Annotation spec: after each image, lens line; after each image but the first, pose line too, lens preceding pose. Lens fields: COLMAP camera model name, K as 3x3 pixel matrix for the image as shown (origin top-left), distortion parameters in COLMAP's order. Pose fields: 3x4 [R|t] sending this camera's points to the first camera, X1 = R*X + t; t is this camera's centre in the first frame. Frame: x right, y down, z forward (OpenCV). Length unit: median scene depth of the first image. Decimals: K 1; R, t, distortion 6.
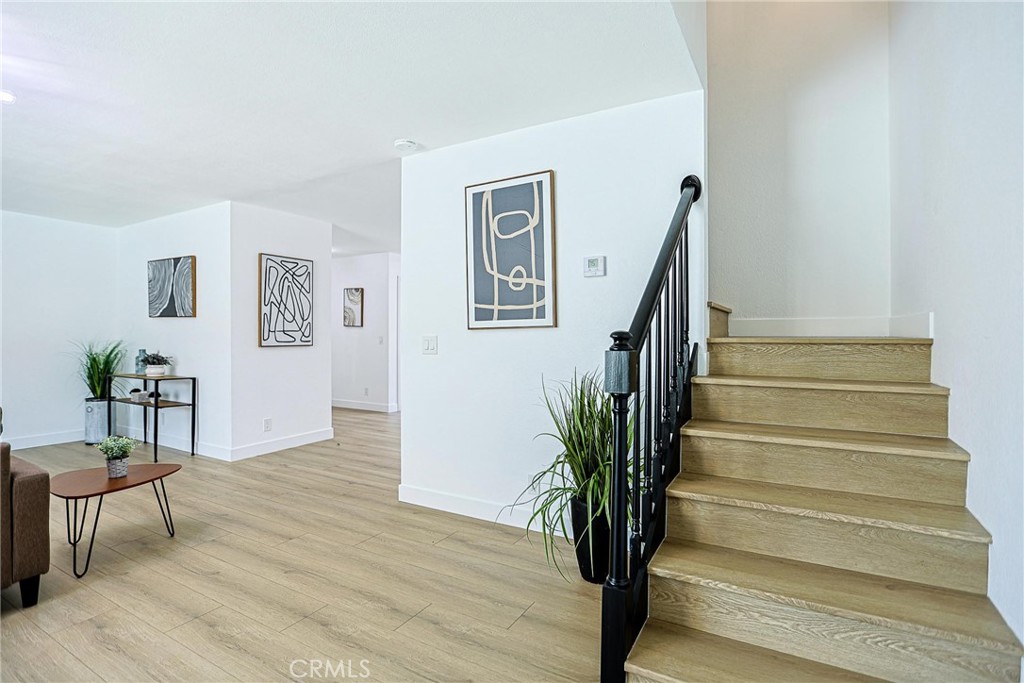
lens RADIAL K [[496.1, 0, 516.3], [0, 496.1, 339.1], [0, 0, 1]] dist [-0.050509, 0.018512]
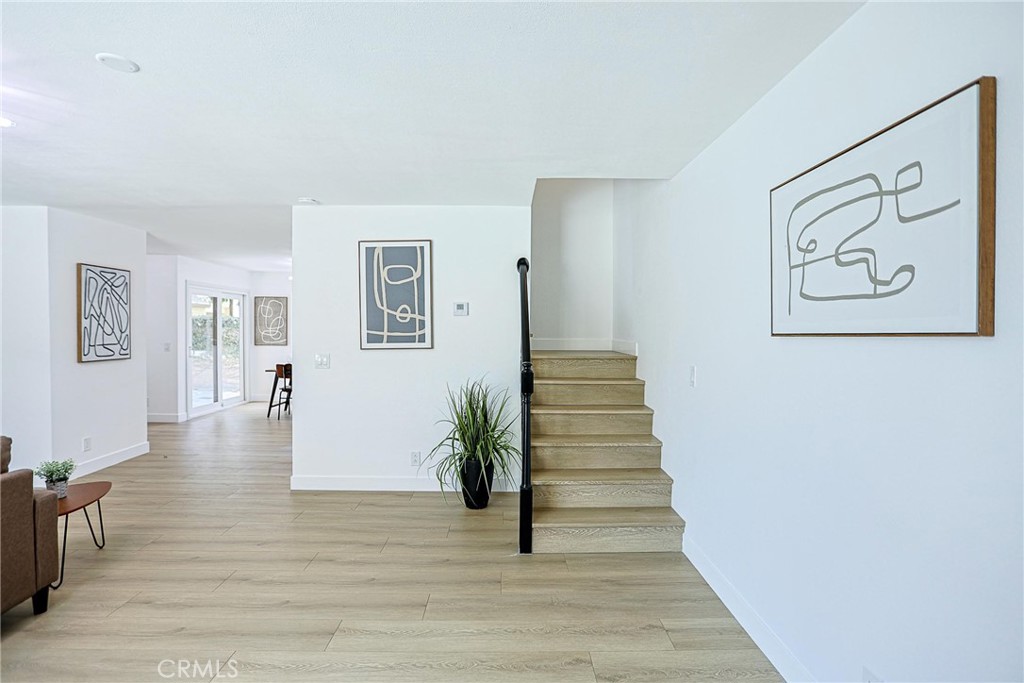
lens RADIAL K [[501.7, 0, 513.9], [0, 501.7, 338.5], [0, 0, 1]] dist [-0.049082, 0.020366]
pose [[0.862468, -0.005942, 0.506077, -0.375784], [-0.001590, 0.999894, 0.014451, -0.061573], [-0.506110, -0.013268, 0.862367, -0.318702]]
